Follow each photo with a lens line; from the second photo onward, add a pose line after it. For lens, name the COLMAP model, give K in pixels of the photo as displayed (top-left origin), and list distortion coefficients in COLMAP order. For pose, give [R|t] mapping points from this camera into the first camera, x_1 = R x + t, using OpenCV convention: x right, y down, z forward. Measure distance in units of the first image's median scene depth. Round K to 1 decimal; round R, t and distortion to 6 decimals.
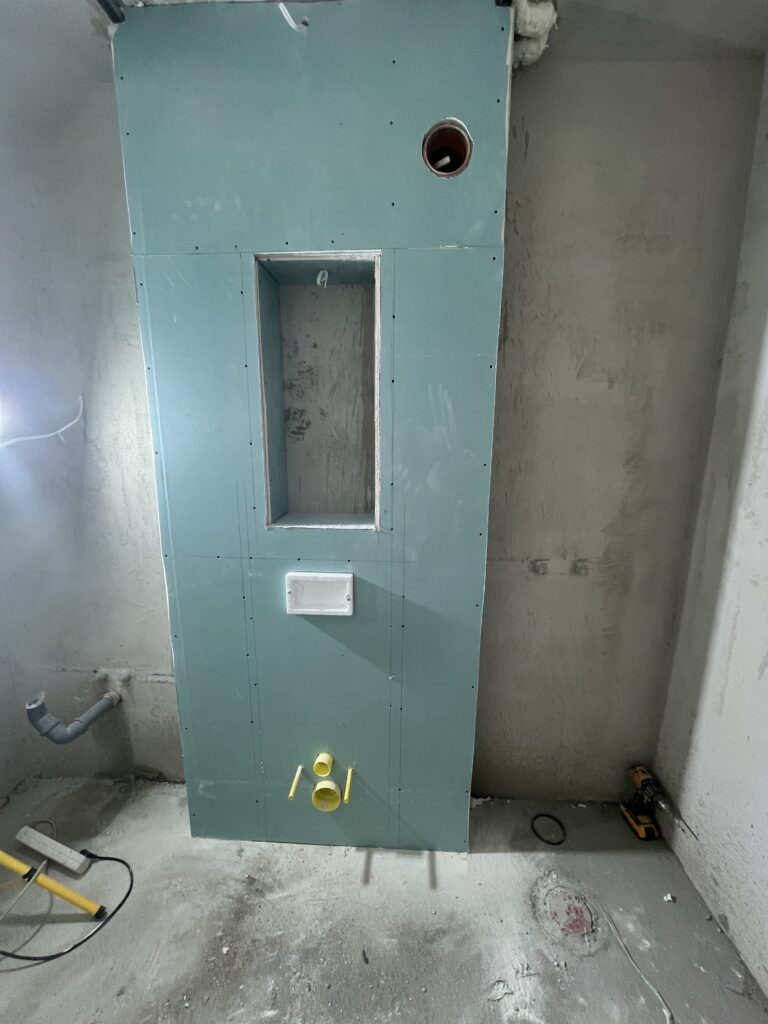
lens RADIAL K [[413.6, 0, 384.5], [0, 413.6, 507.6], [0, 0, 1]] dist [-0.004027, 0.000357]
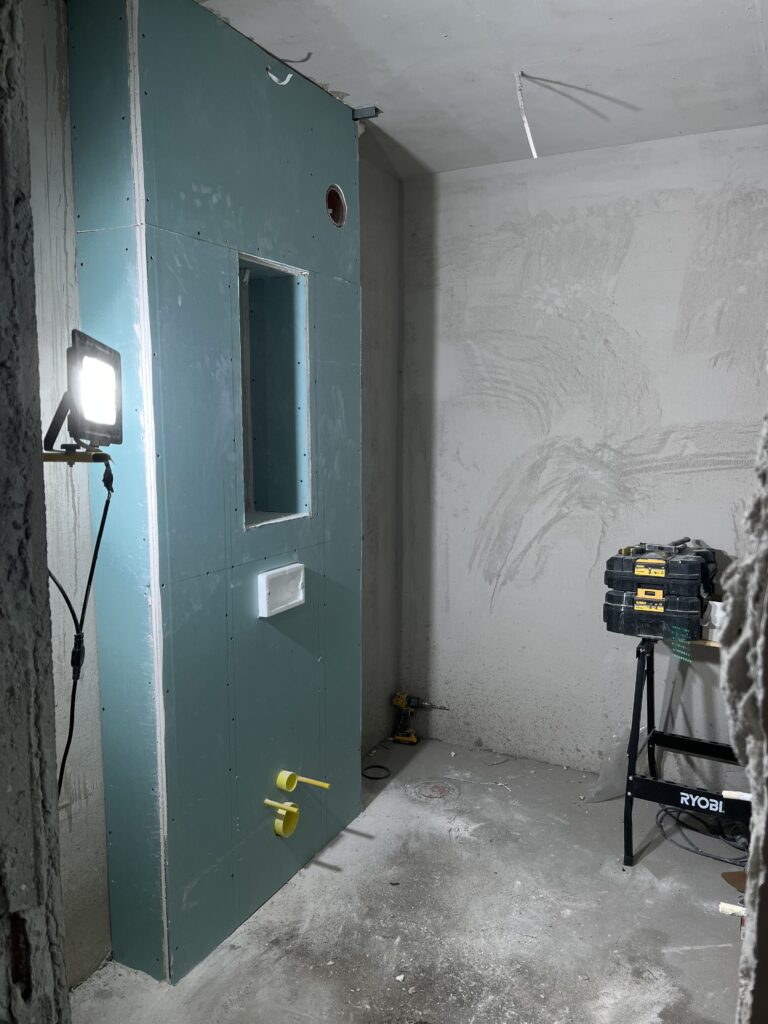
lens RADIAL K [[775.8, 0, 385.2], [0, 775.8, 512.8], [0, 0, 1]] dist [0.057480, -0.072862]
pose [[0.418028, -0.119058, 0.900599, -1.707911], [0.177785, 0.982926, 0.047419, -0.015667], [-0.890868, 0.140291, 0.432057, -0.044360]]
